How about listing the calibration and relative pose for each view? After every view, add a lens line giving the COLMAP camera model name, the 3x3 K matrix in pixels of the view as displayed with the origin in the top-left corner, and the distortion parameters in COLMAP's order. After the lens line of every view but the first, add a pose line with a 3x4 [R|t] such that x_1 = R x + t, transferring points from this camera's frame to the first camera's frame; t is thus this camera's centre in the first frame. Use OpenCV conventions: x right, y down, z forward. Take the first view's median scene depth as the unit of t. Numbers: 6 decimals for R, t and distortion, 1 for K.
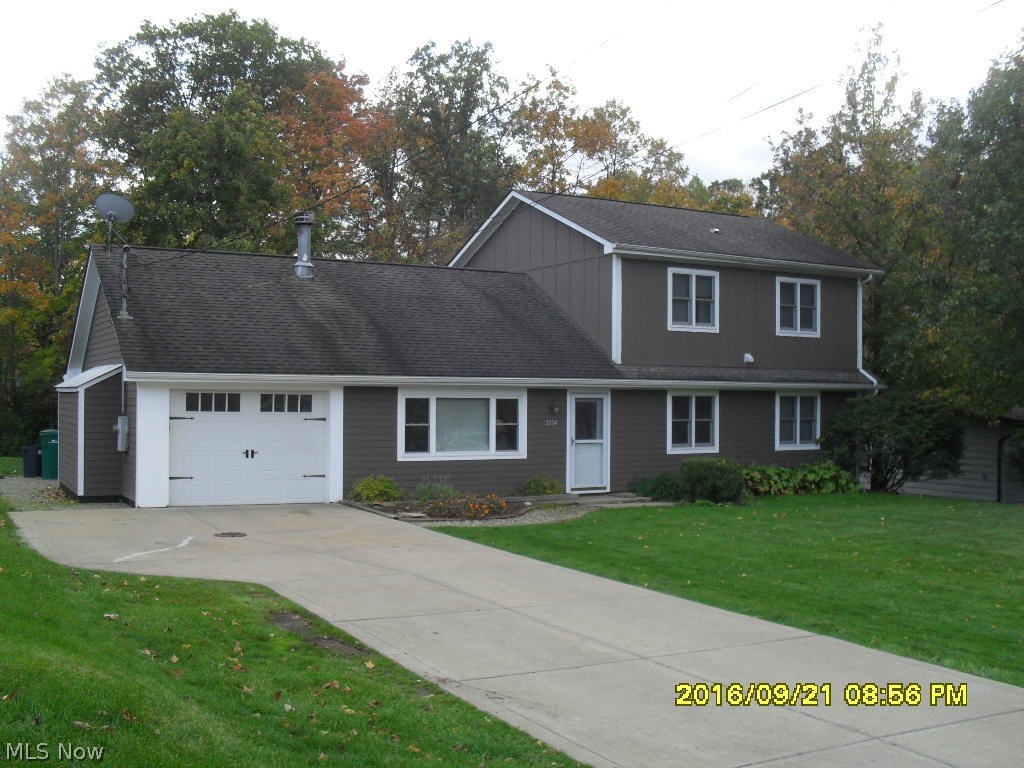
lens RADIAL K [[1137.2, 0, 512.0], [0, 1137.2, 384.0], [0, 0, 1]] dist [-0.122900, -0.006301]
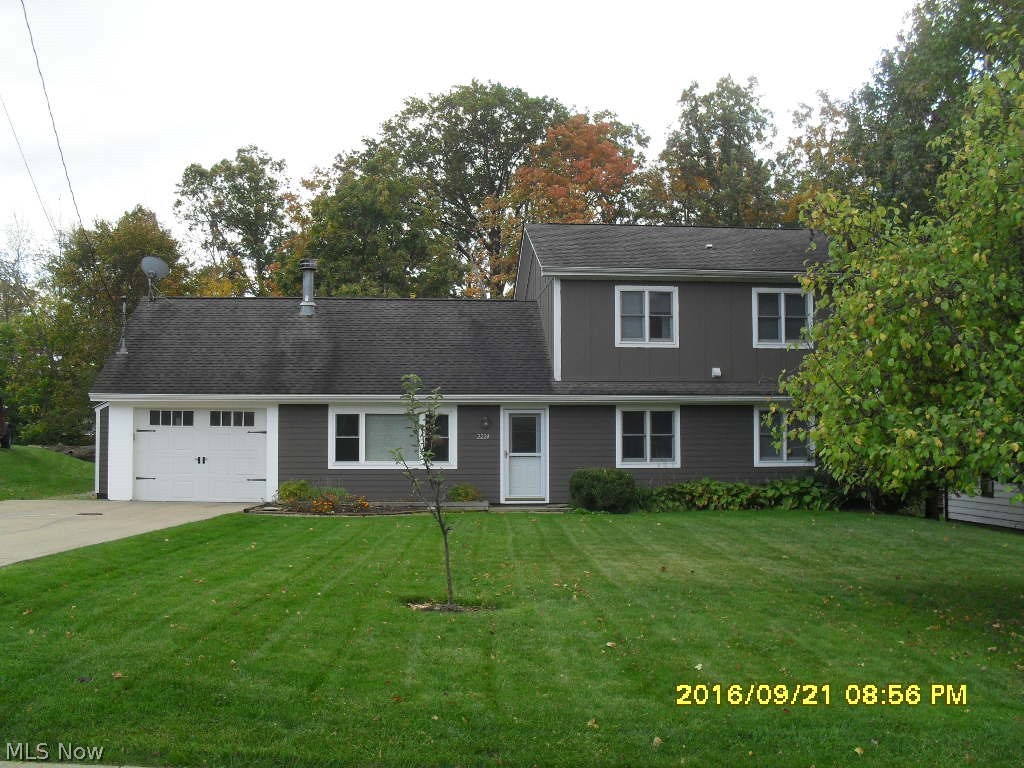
lens RADIAL K [[1137.2, 0, 512.0], [0, 1137.2, 384.0], [0, 0, 1]] dist [-0.122900, -0.006301]
pose [[0.904240, -0.028629, -0.426064, 0.509164], [0.010627, 0.998950, -0.044569, 0.032161], [0.426893, 0.035773, 0.903595, 0.036275]]
